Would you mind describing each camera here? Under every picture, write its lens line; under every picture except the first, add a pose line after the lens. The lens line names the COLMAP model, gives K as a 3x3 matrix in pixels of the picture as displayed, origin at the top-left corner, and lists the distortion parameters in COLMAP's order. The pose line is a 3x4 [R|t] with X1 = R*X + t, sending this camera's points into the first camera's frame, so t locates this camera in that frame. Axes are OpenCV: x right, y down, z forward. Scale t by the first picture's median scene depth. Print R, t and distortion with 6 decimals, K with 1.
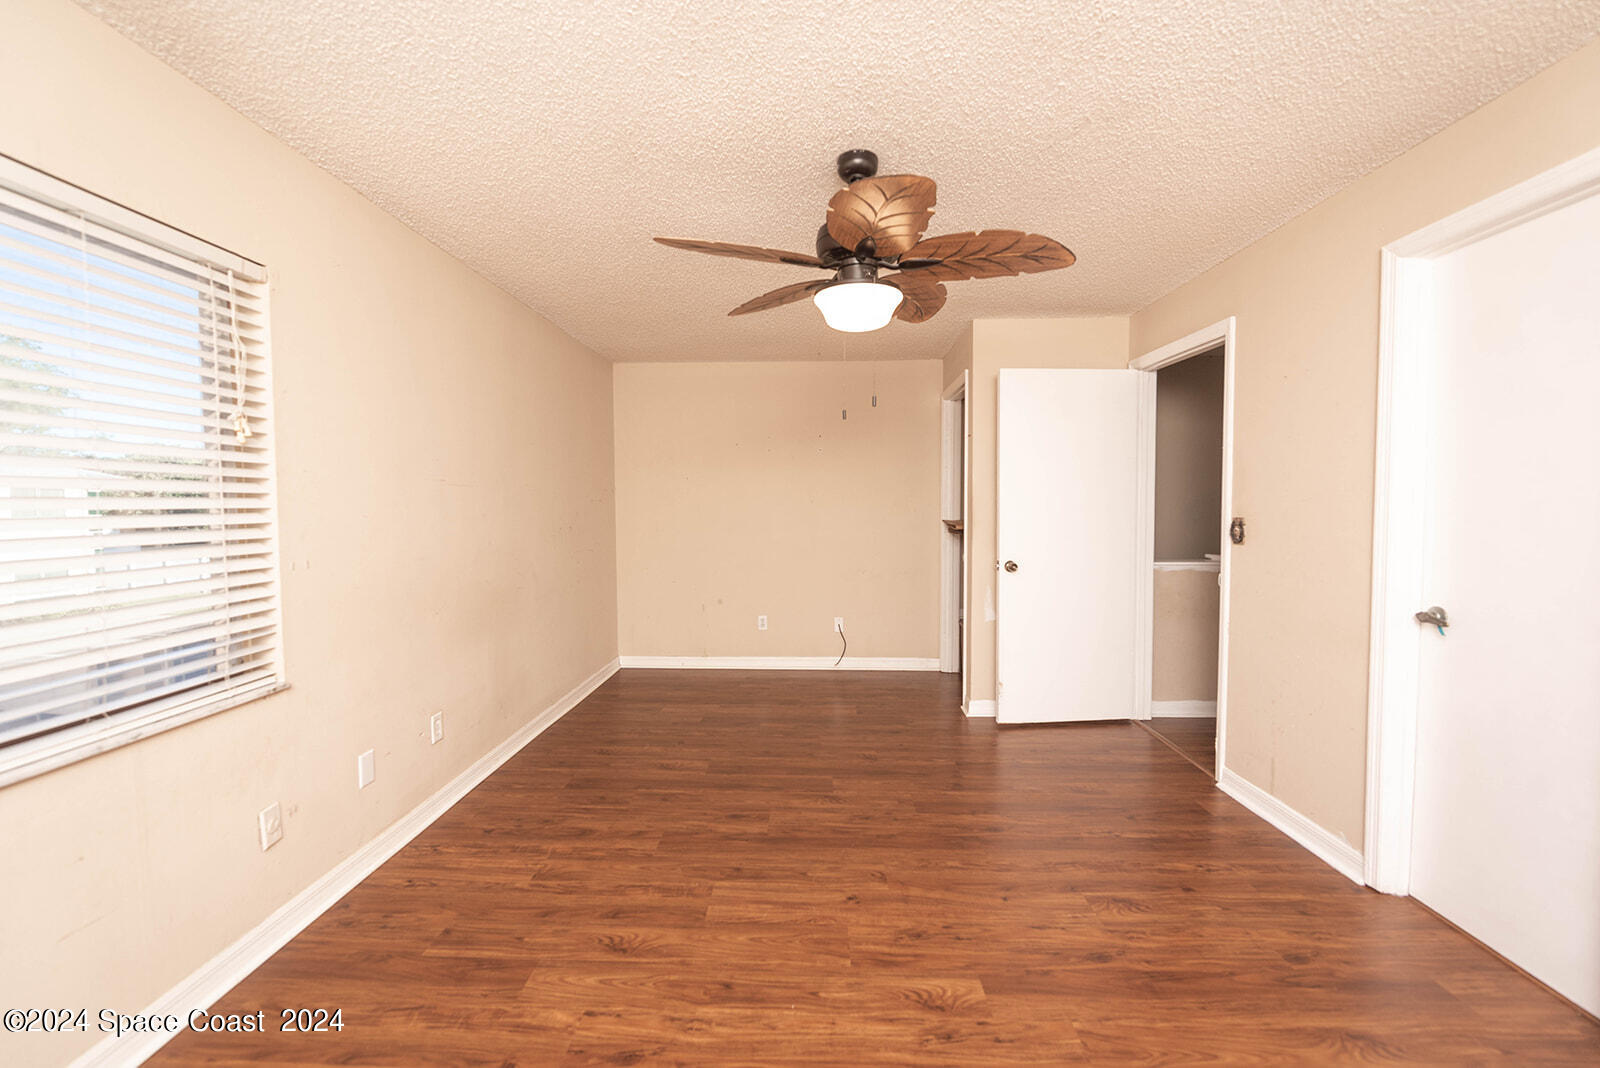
lens RADIAL K [[645.8, 0, 796.7], [0, 645.8, 535.8], [0, 0, 1]] dist [-0.000847, -0.003944]
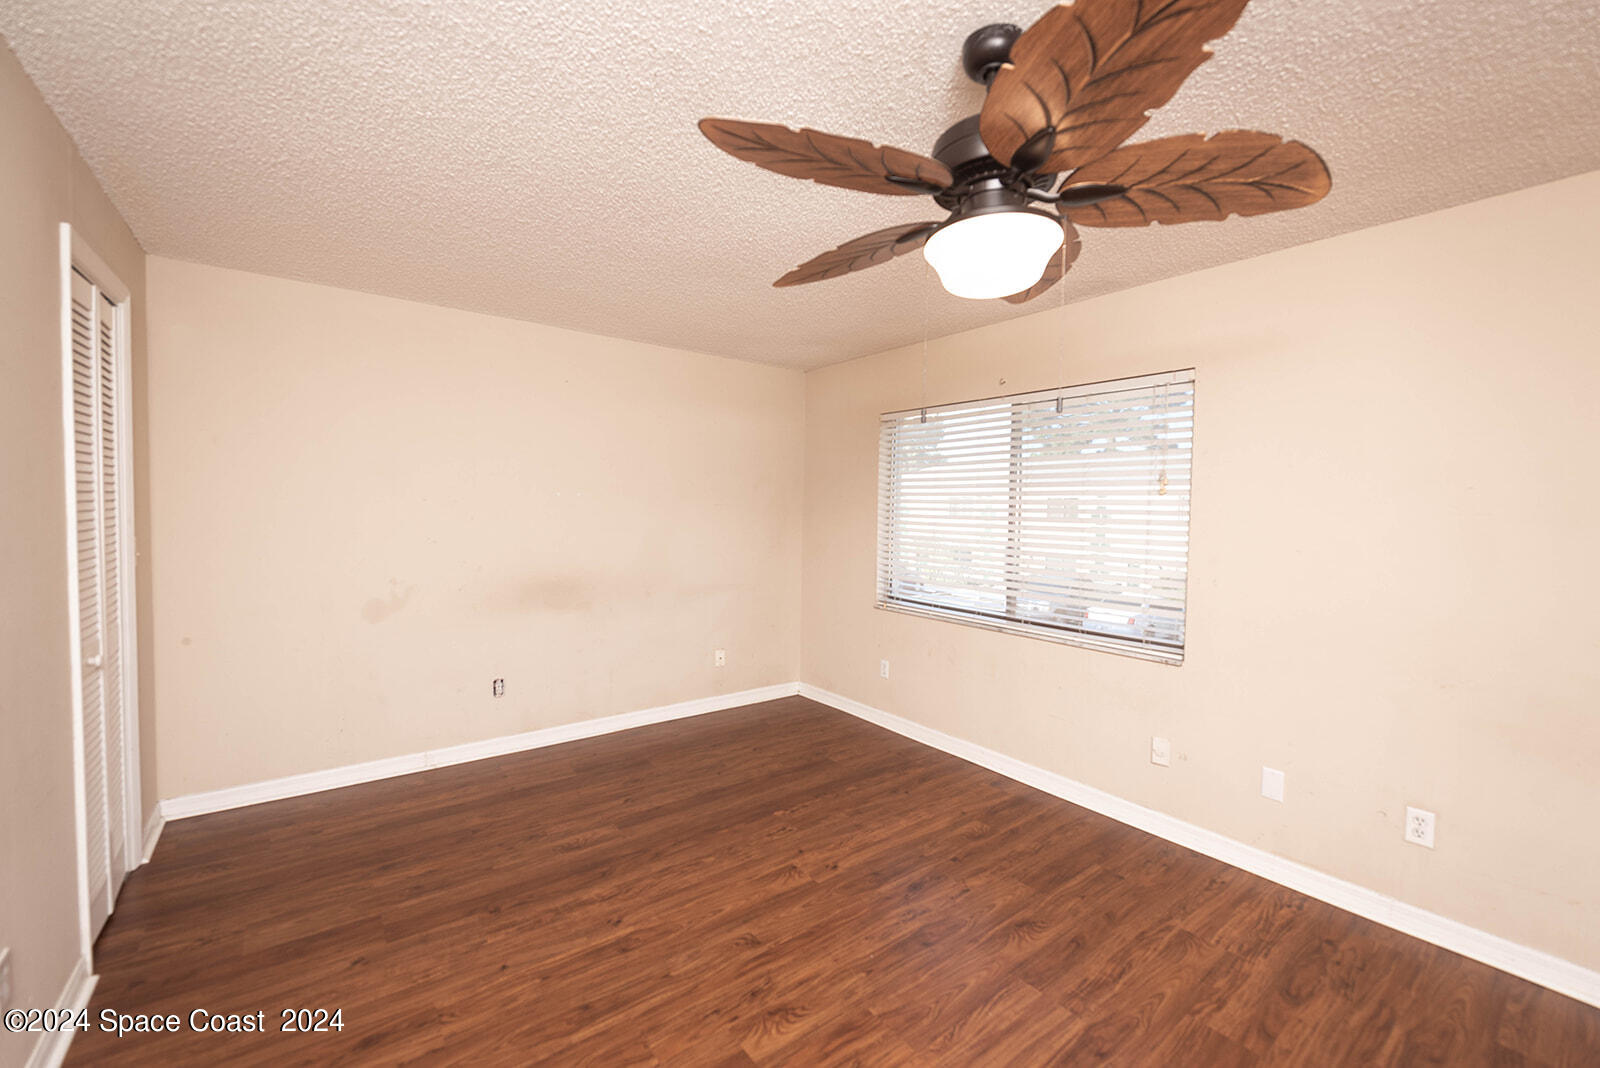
lens RADIAL K [[645.8, 0, 796.7], [0, 645.8, 535.8], [0, 0, 1]] dist [-0.000847, -0.003944]
pose [[-0.778940, 0.017700, -0.626849, 0.744859], [-0.044584, 0.995509, 0.083511, -0.127949], [0.625512, 0.092997, -0.774653, 1.564056]]
